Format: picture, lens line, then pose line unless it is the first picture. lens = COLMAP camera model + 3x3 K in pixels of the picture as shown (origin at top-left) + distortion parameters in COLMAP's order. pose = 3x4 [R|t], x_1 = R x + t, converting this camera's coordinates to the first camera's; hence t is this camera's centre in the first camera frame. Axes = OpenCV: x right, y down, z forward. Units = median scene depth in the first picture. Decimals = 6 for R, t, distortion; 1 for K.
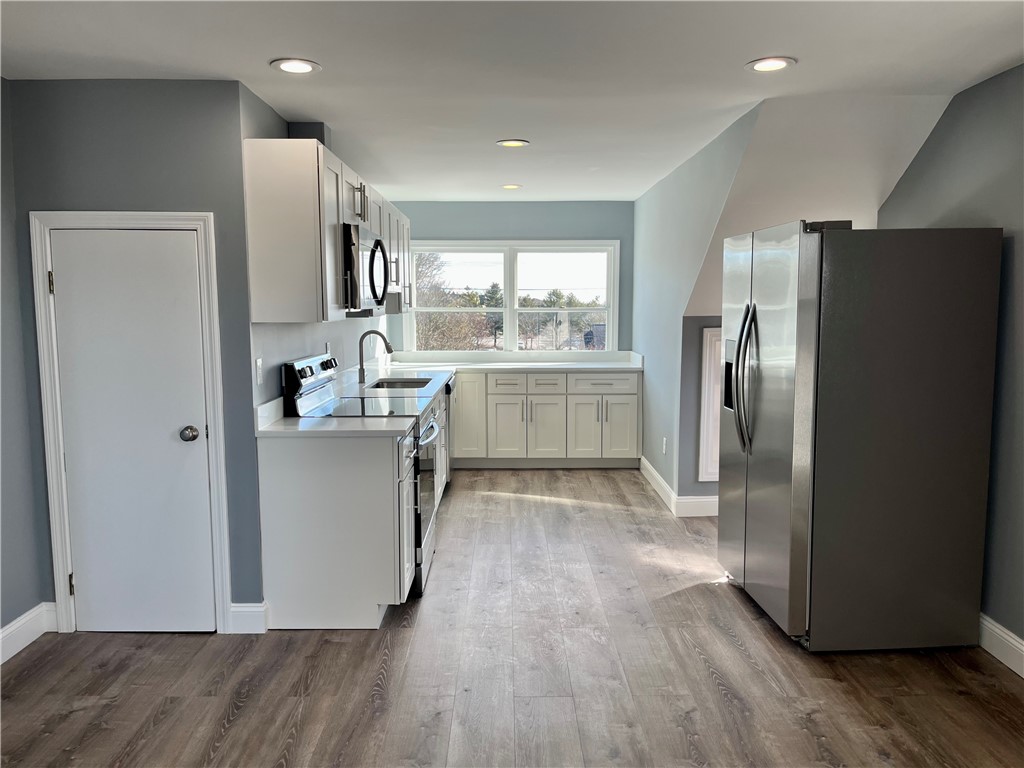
lens RADIAL K [[778.2, 0, 510.5], [0, 778.2, 380.7], [0, 0, 1]] dist [0.015449, -0.021304]
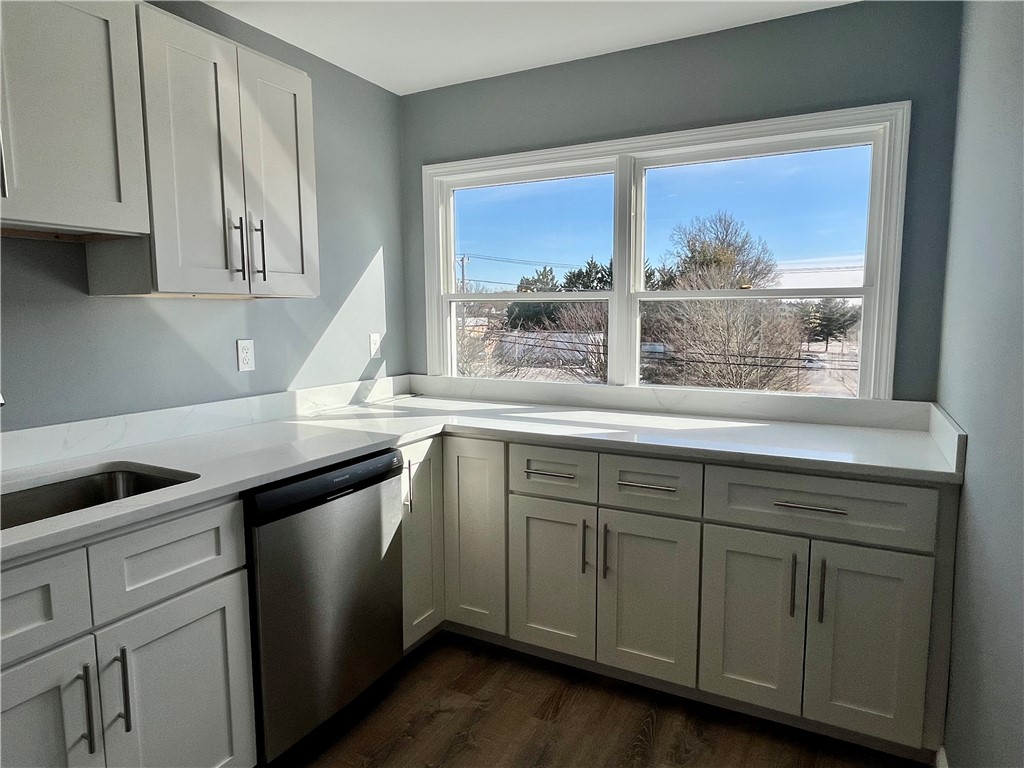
lens RADIAL K [[623.7, 0, 514.1], [0, 623.7, 376.9], [0, 0, 1]] dist [-0.008117, -0.001037]
pose [[0.881793, 0.047283, -0.469260, 0.127953], [-0.045145, 0.998855, 0.015813, -0.050061], [0.469471, 0.007241, 0.882918, 0.701251]]
